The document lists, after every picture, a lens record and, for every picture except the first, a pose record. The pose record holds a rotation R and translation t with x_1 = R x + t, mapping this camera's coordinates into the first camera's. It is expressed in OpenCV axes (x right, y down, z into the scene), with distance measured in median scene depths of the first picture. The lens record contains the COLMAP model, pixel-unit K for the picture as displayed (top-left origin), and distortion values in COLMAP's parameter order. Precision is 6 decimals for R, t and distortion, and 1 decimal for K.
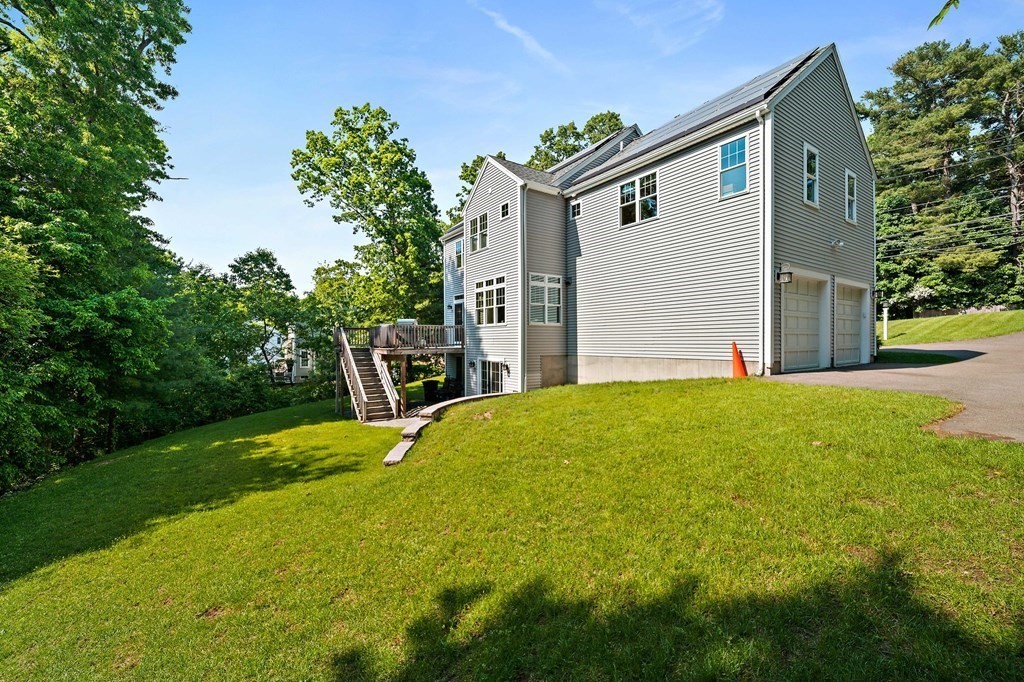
lens RADIAL K [[411.8, 0, 511.2], [0, 411.8, 347.2], [0, 0, 1]] dist [0.000970, -0.004833]
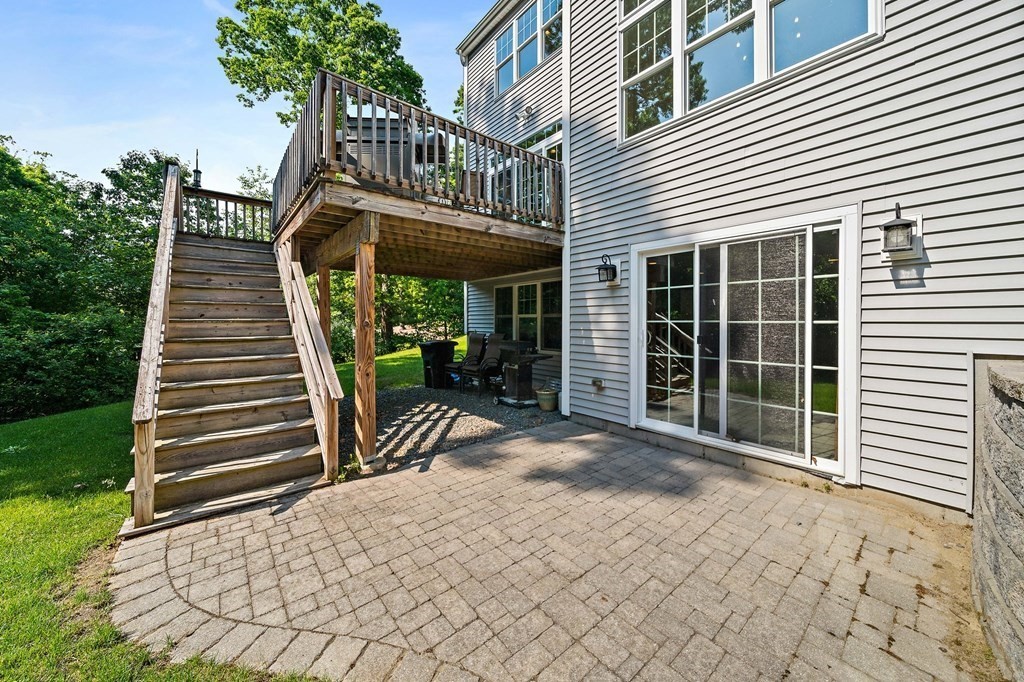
lens RADIAL K [[360.3, 0, 510.3], [0, 360.3, 324.5], [0, 0, 1]] dist [-0.000042, -0.000042]
pose [[0.996673, 0.005777, 0.081303, -0.138282], [-0.004953, 0.999934, -0.010323, 0.060930], [-0.081358, 0.009886, 0.996636, 0.559861]]
